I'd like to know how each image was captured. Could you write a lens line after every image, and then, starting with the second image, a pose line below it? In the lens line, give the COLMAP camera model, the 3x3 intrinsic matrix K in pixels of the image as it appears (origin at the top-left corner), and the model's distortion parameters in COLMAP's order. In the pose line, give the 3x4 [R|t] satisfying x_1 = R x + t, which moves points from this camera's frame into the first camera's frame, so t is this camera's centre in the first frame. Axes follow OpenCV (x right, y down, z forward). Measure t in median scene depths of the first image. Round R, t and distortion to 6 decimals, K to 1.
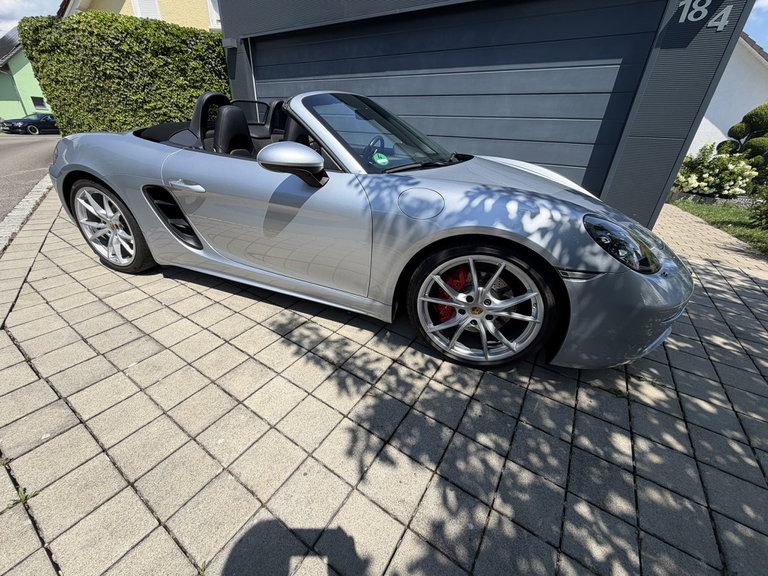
lens RADIAL K [[307.1, 0, 384.0], [0, 307.1, 288.0], [0, 0, 1]] dist [-0.000755, -0.000147]
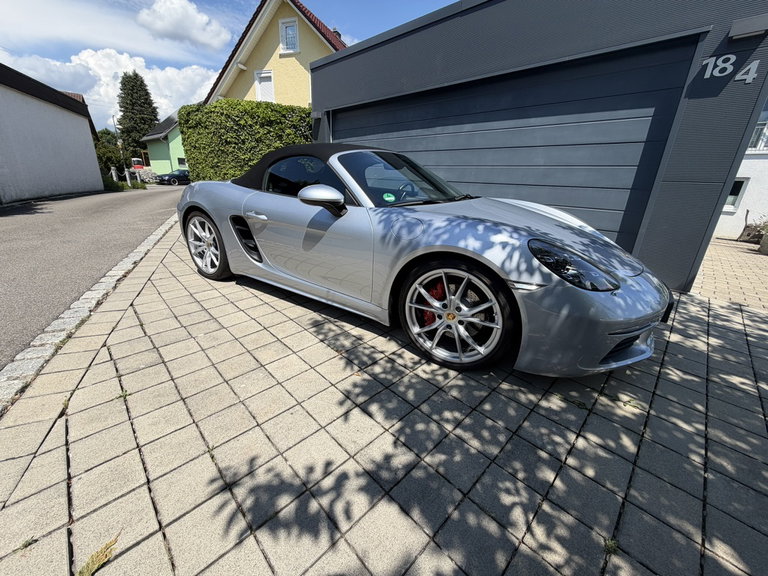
lens RADIAL K [[307.1, 0, 384.0], [0, 307.1, 288.0], [0, 0, 1]] dist [-0.000755, -0.000147]
pose [[0.975586, 0.065135, -0.209738, 0.208000], [-0.093324, 0.987446, -0.127437, 0.101533], [0.198804, 0.143900, 0.969417, -0.170038]]
